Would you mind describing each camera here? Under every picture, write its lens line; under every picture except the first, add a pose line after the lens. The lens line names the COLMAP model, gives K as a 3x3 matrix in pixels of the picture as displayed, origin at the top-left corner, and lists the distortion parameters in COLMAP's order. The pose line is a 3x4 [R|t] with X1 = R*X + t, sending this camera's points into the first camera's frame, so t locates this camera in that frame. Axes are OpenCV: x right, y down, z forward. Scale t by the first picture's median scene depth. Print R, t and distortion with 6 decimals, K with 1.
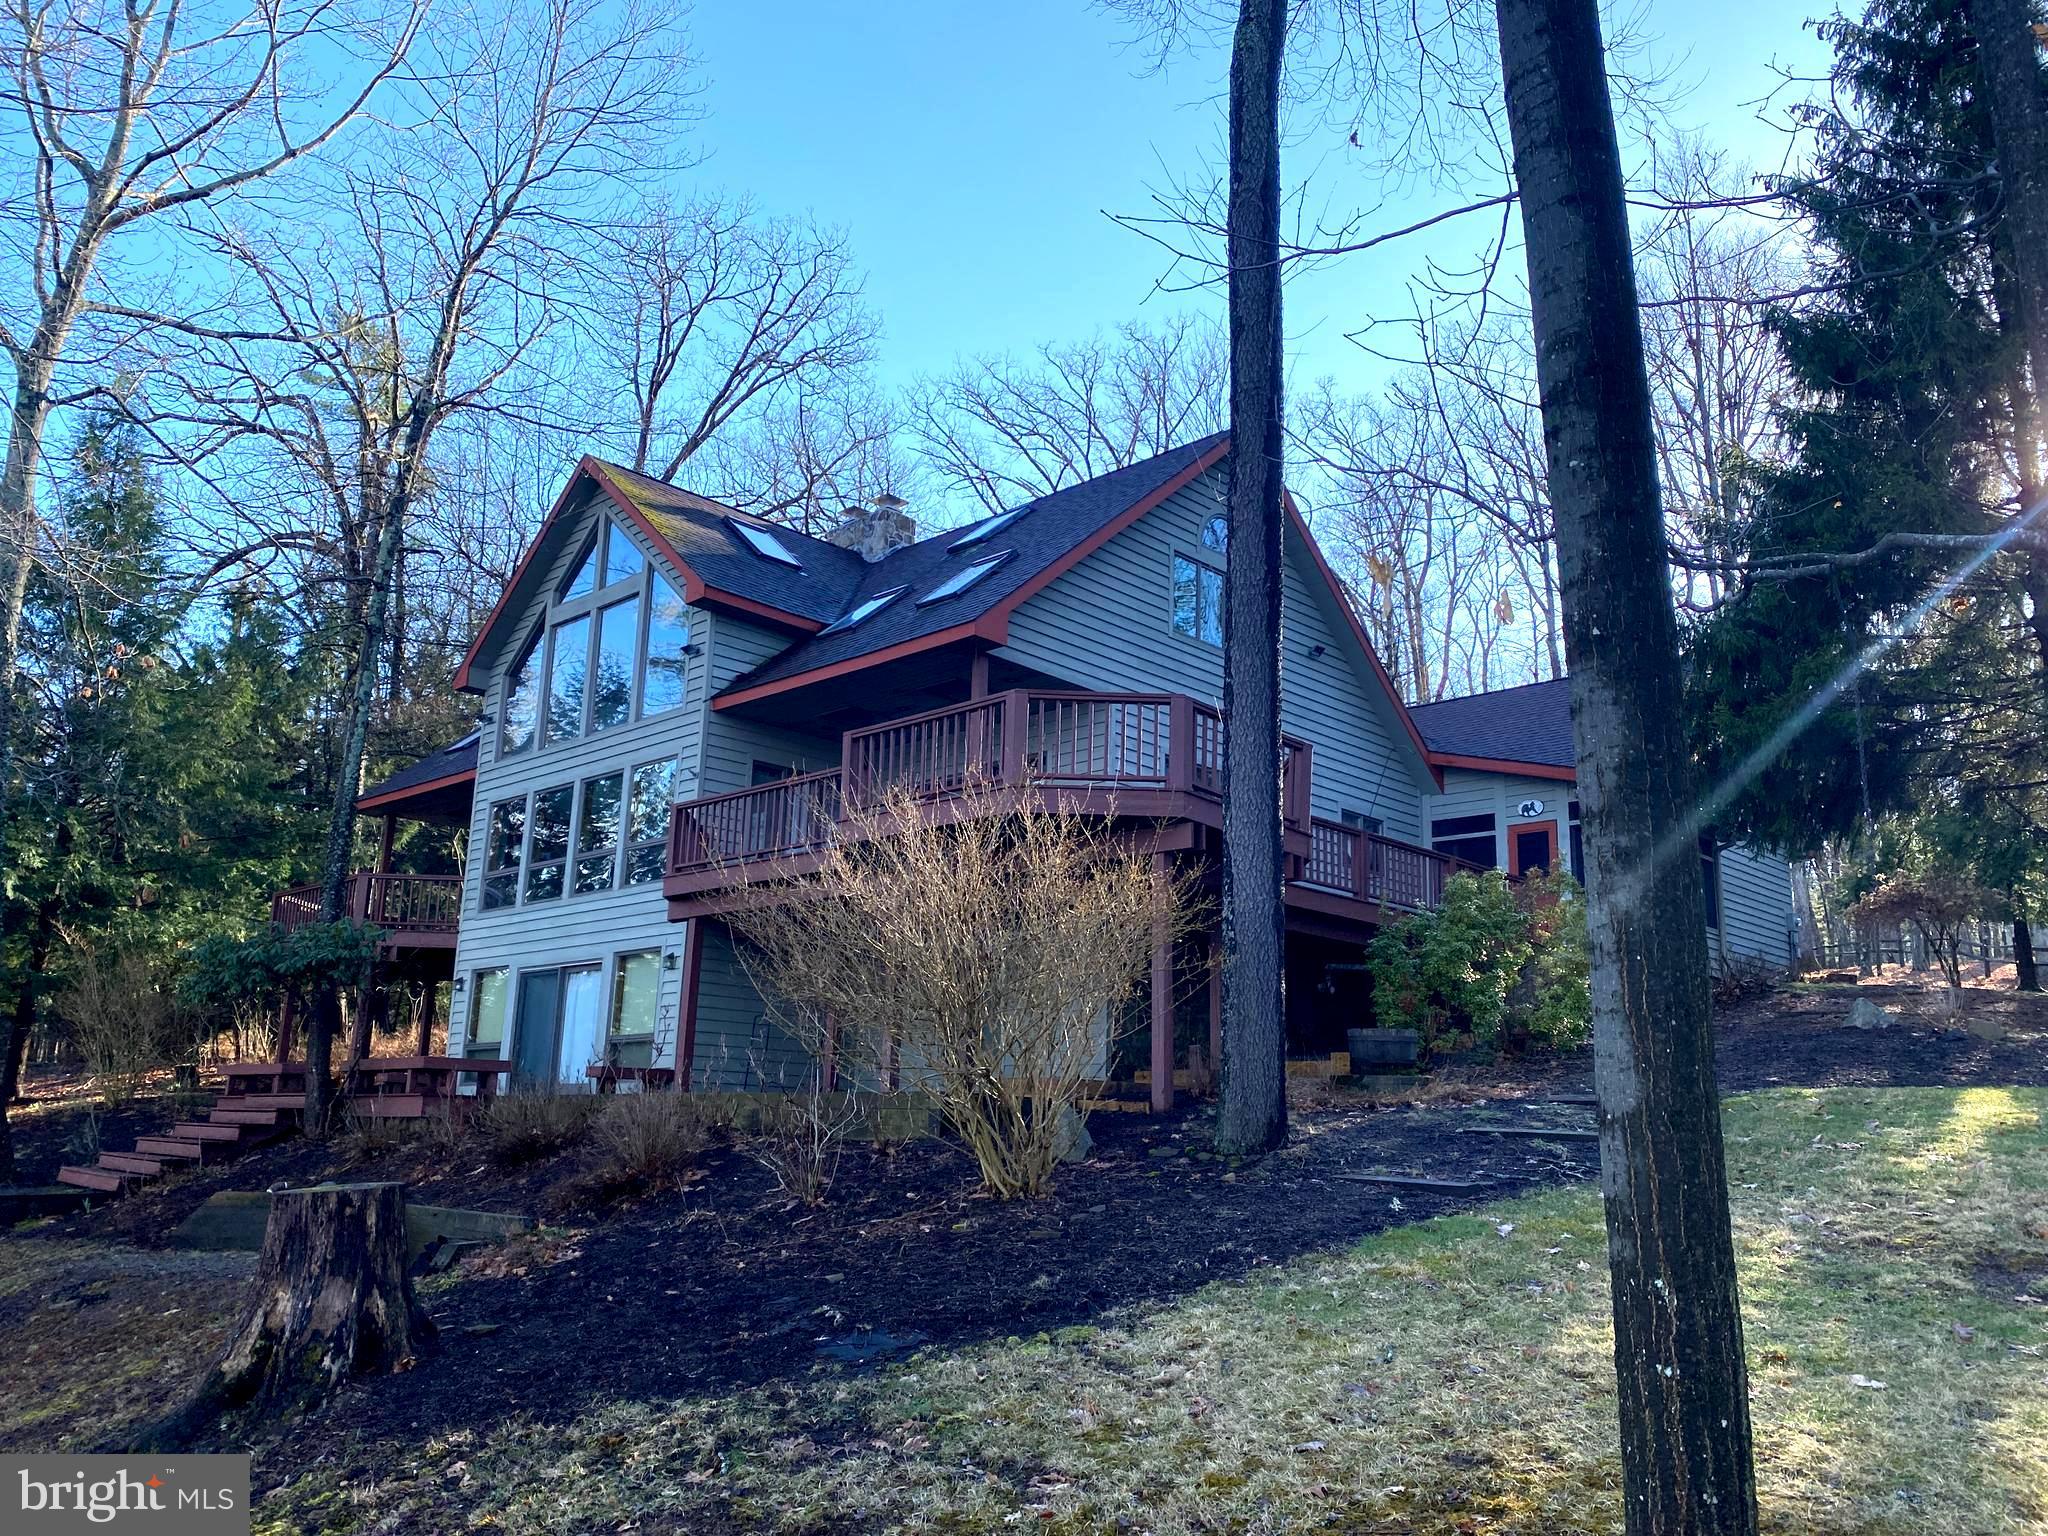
lens RADIAL K [[1529.9, 0, 1028.8], [0, 1529.9, 726.4], [0, 0, 1]] dist [0.004766, -0.001312]
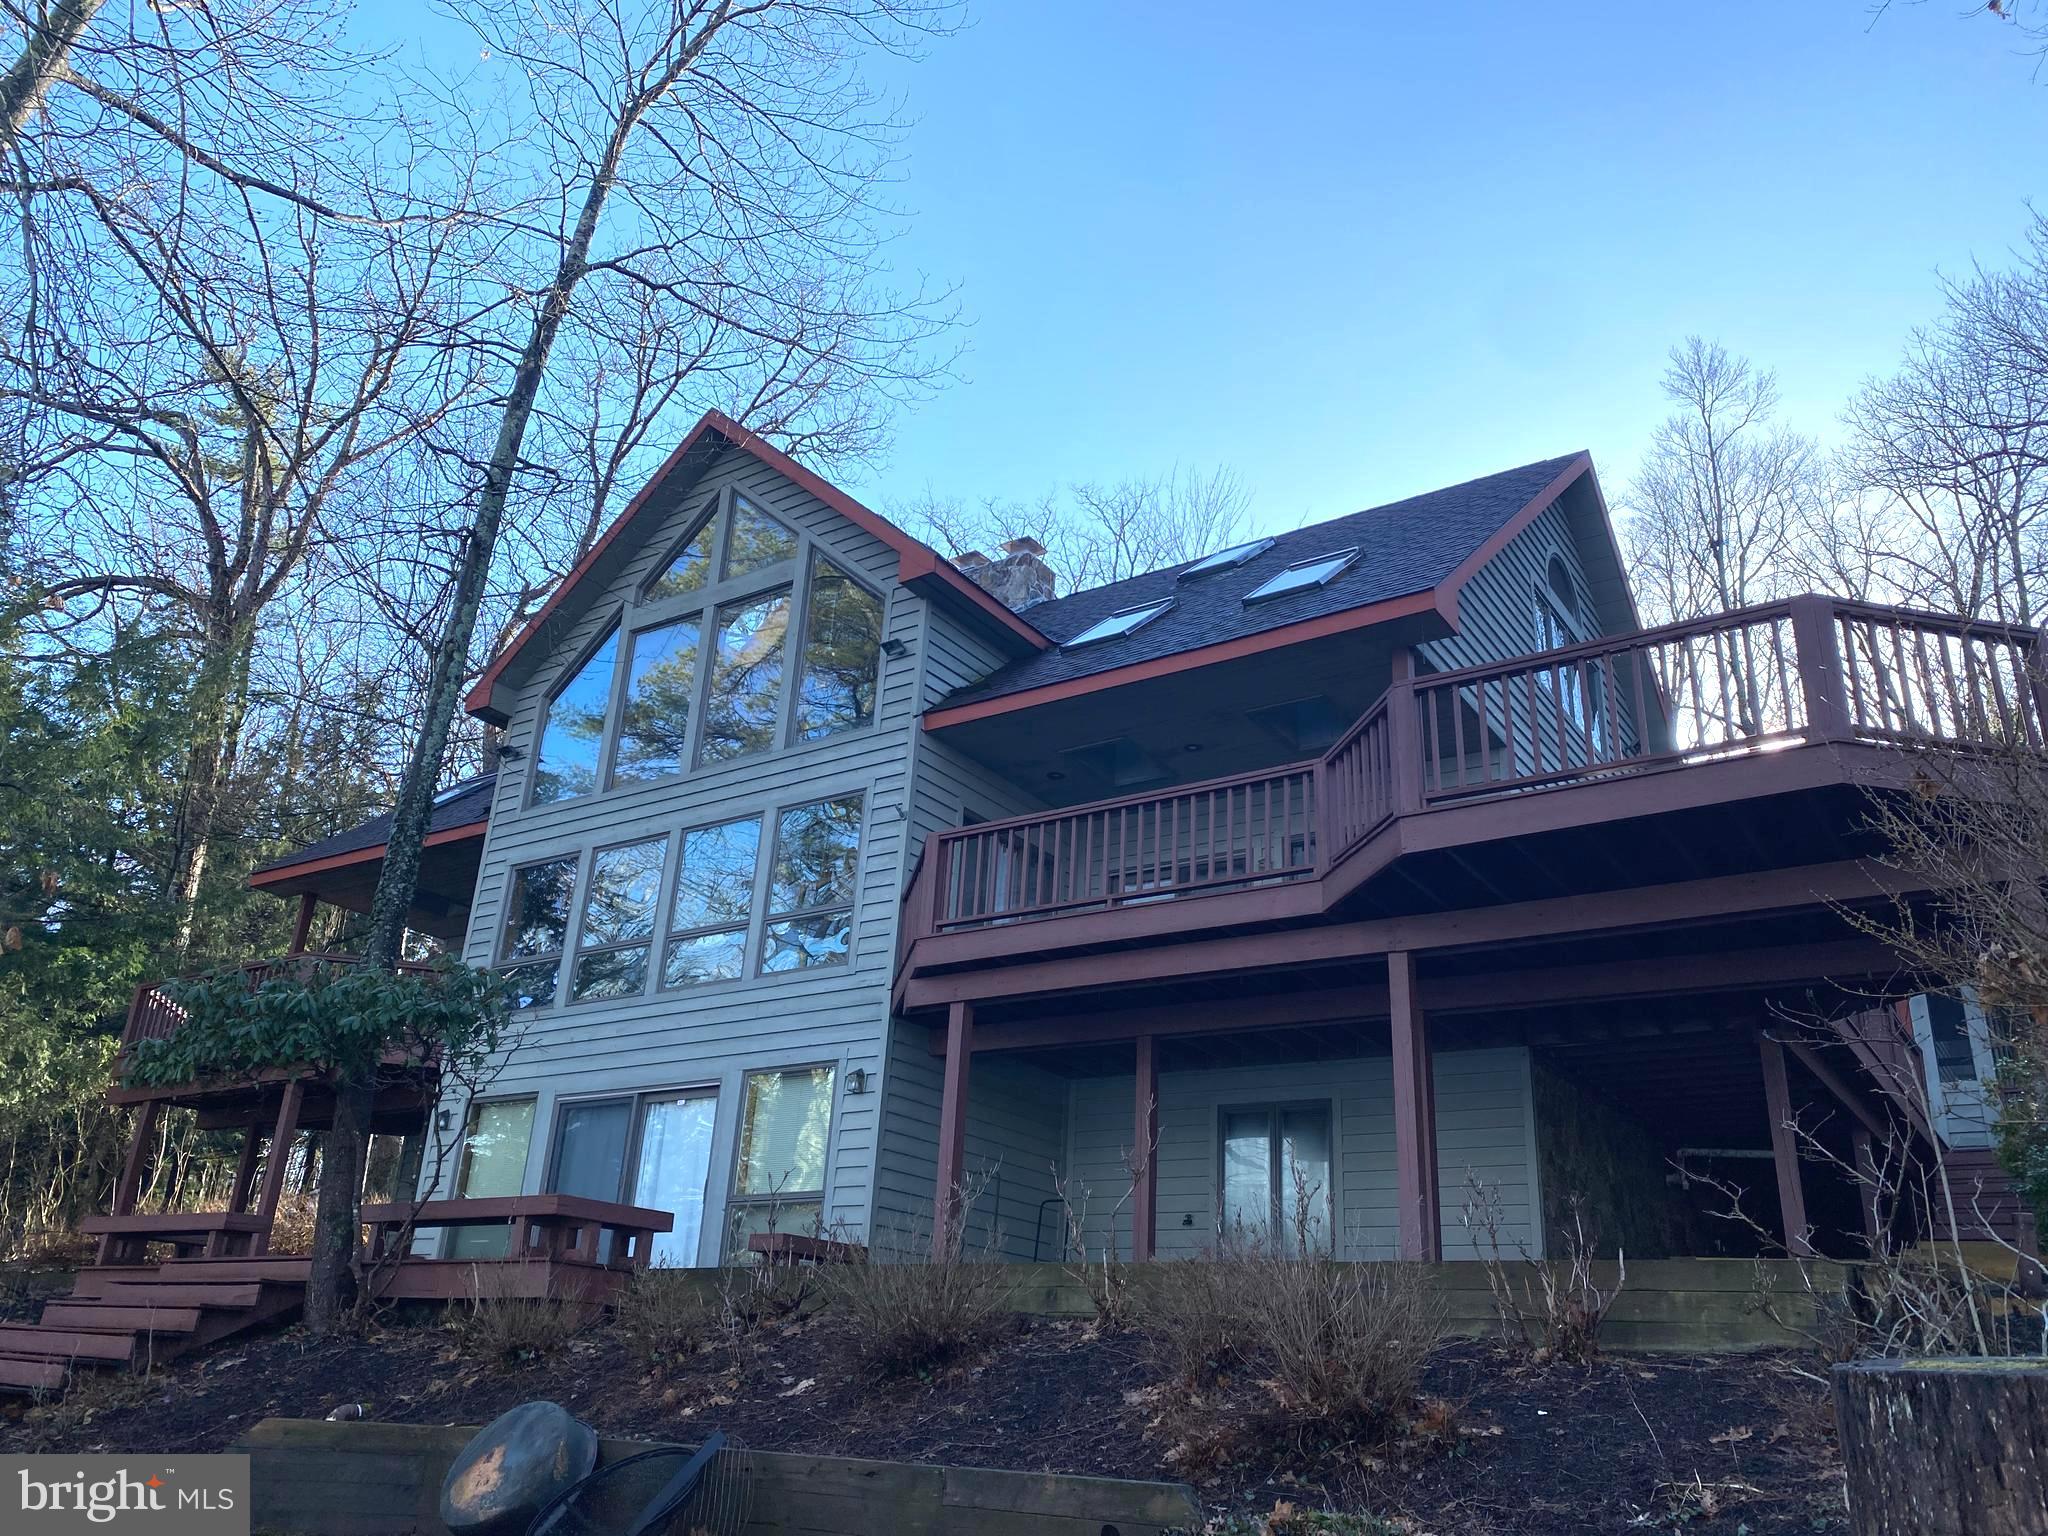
lens RADIAL K [[1529.9, 0, 1028.8], [0, 1529.9, 726.4], [0, 0, 1]] dist [0.004766, -0.001312]
pose [[0.984948, 0.091284, 0.146784, -0.254711], [-0.068195, 0.985513, -0.155287, 0.091948], [-0.158833, 0.142939, 0.976904, 0.283356]]
